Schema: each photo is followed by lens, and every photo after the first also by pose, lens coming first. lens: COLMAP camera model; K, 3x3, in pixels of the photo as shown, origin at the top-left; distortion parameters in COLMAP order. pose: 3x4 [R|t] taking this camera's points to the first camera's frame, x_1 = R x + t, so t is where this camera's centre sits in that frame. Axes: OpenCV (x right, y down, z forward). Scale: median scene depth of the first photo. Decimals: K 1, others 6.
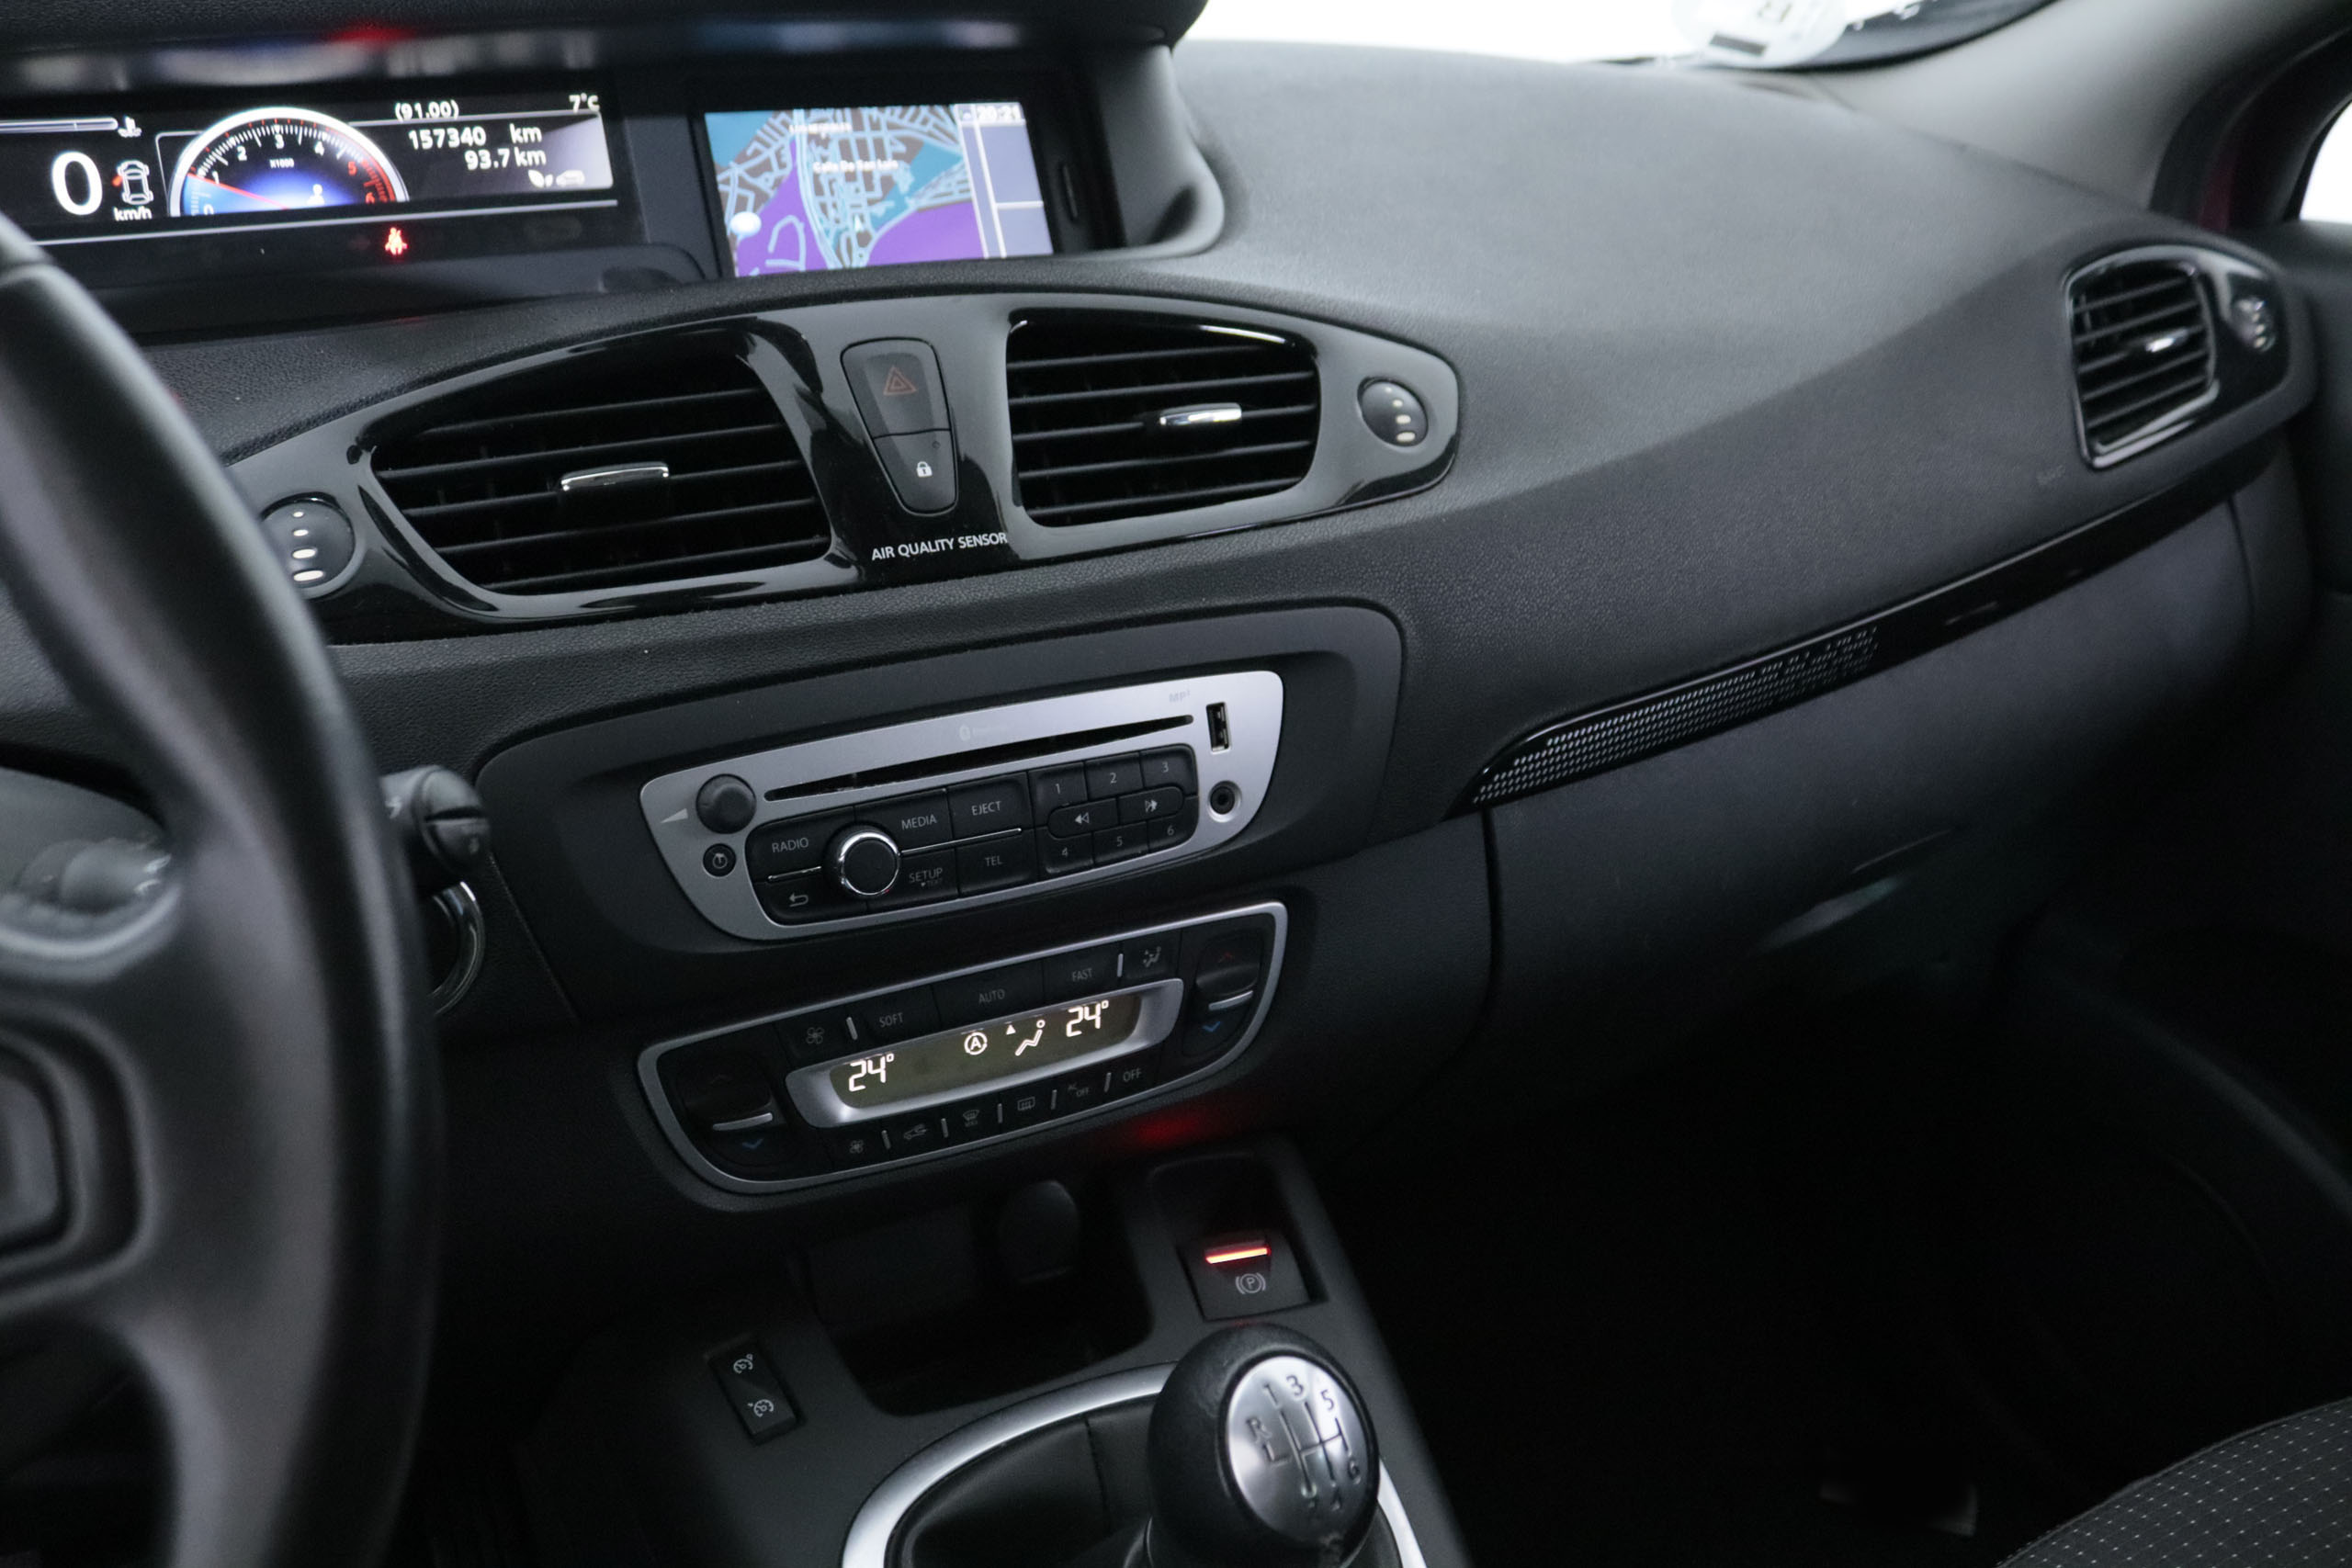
lens RADIAL K [[1870.4, 0, 1170.0], [0, 1870.4, 763.8], [0, 0, 1]] dist [-0.095738, 0.053200]
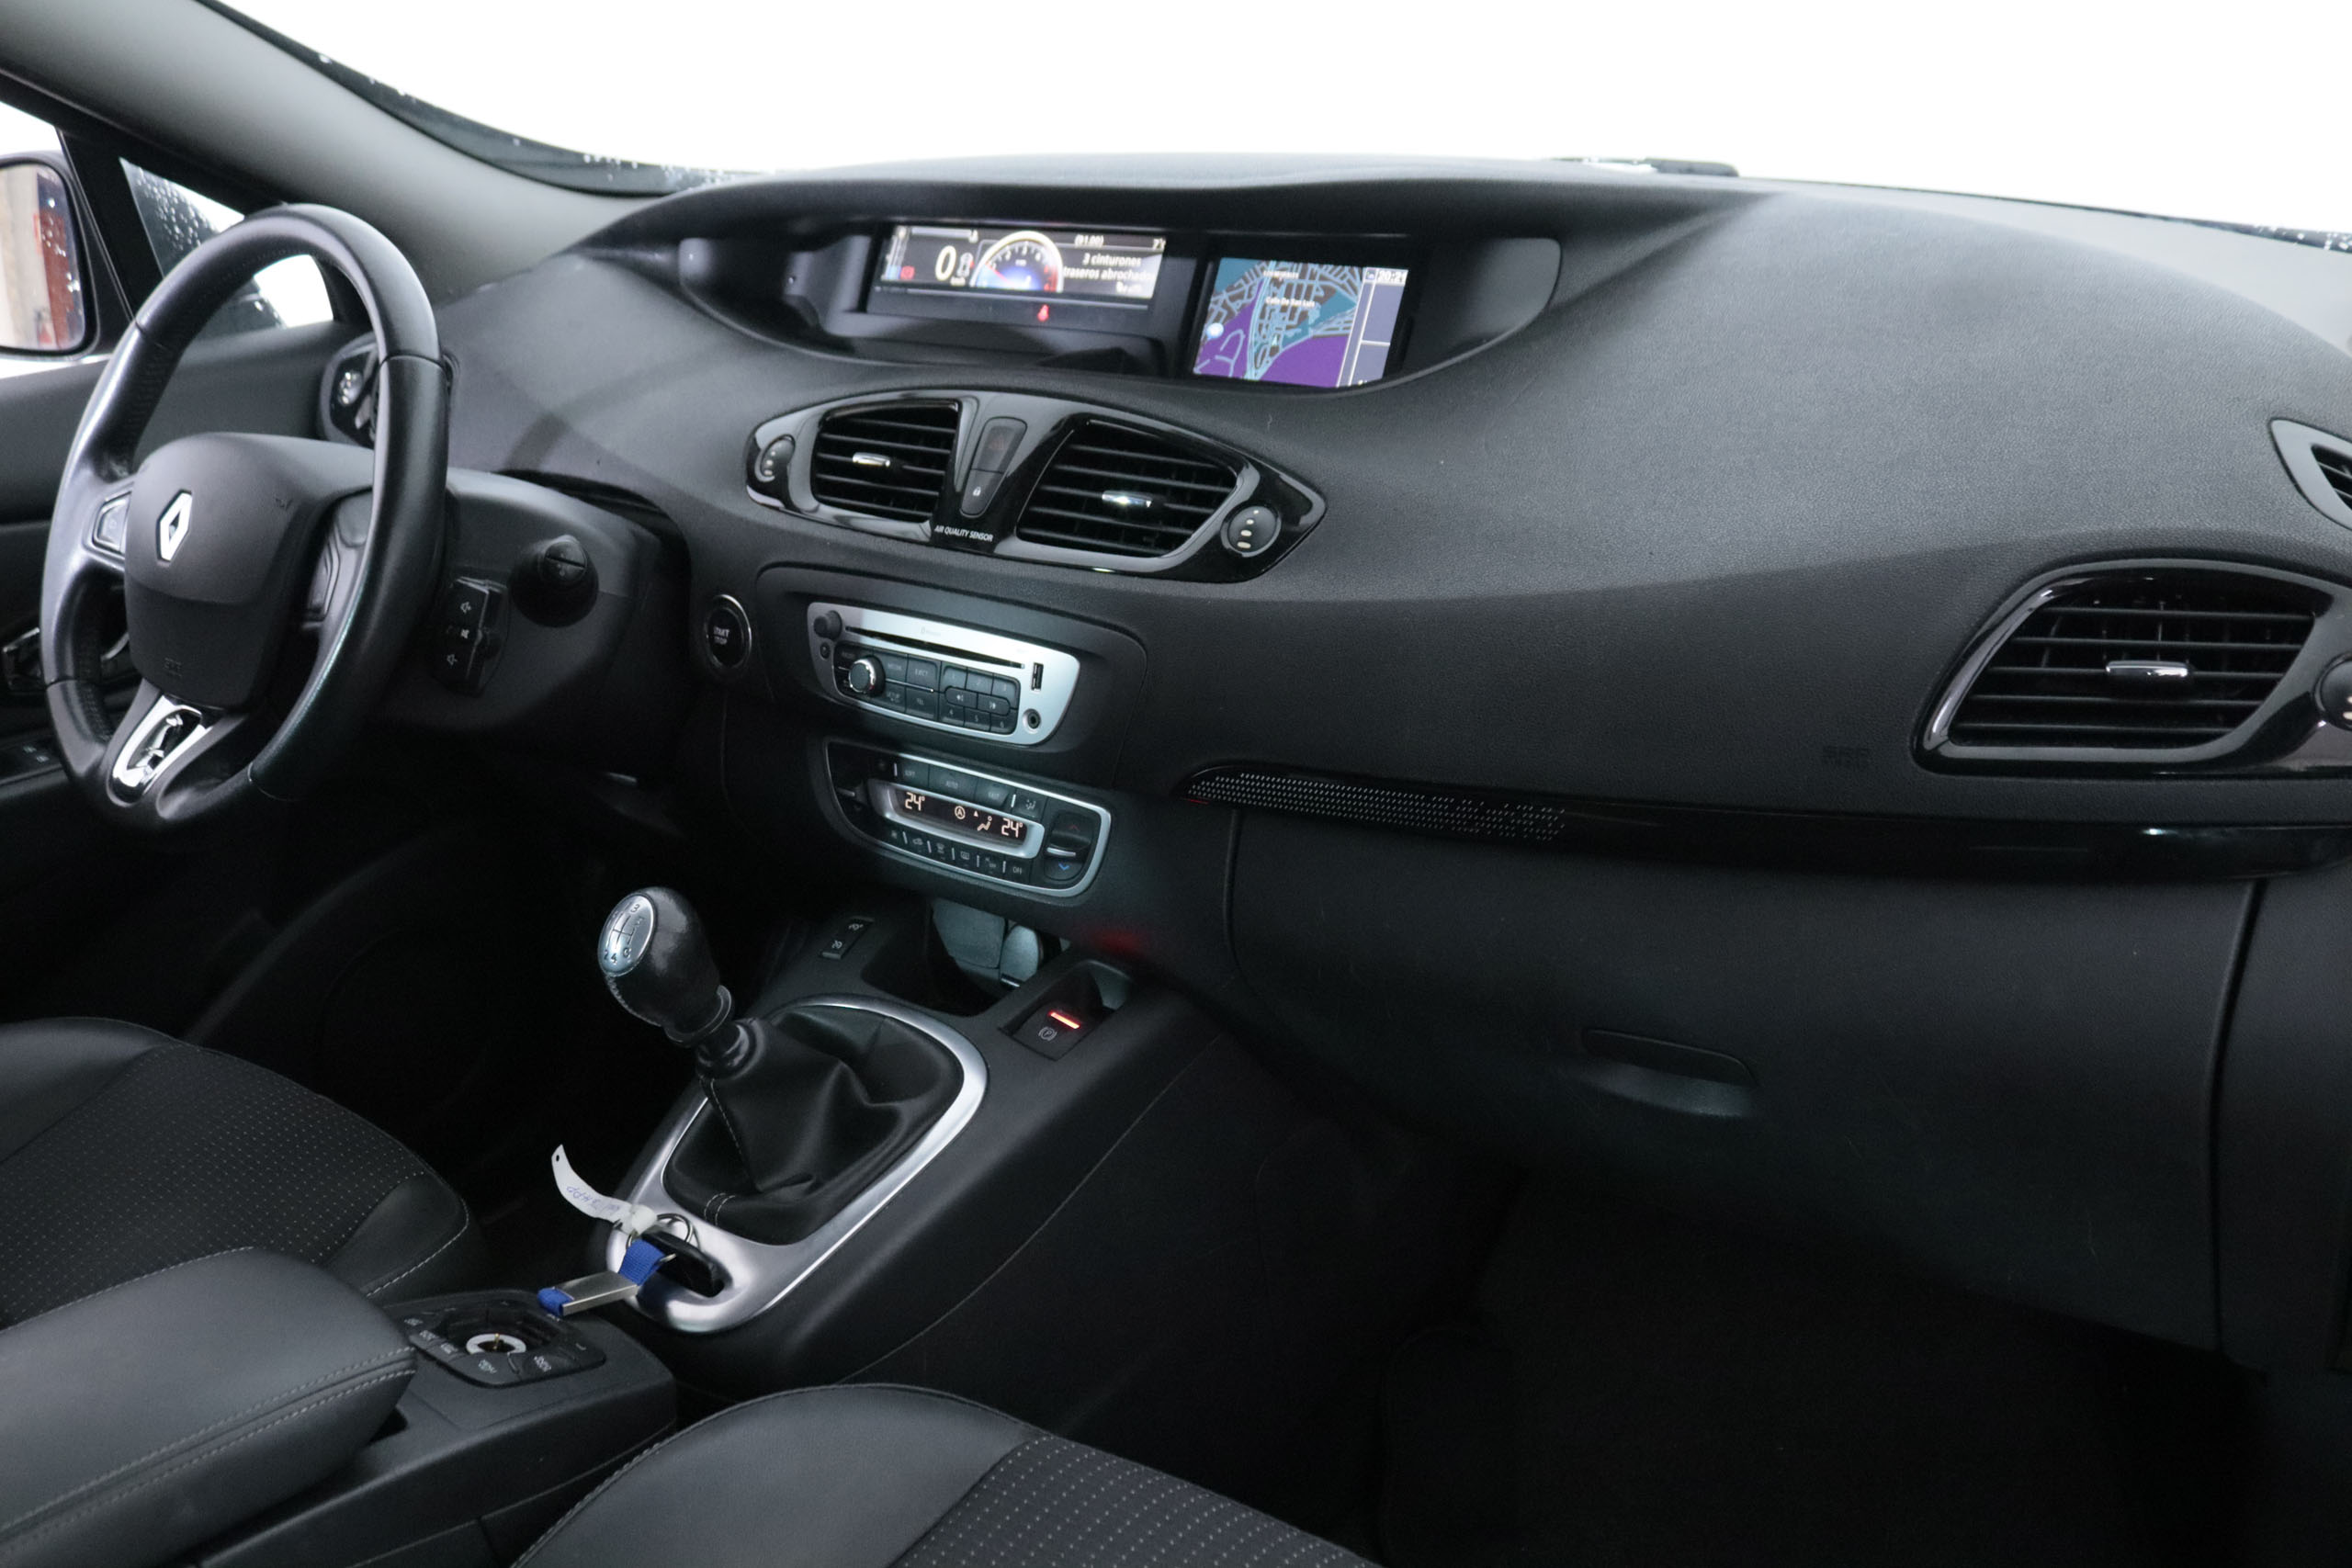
lens RADIAL K [[2067.5, 0, 1171.4], [0, 2067.5, 771.3], [0, 0, 1]] dist [-0.064231, 0.001484]
pose [[0.452533, 0.320108, -0.832313, 1.386737], [-0.300363, 0.933527, 0.195726, -0.285475], [0.839641, 0.161424, 0.518600, 0.124908]]
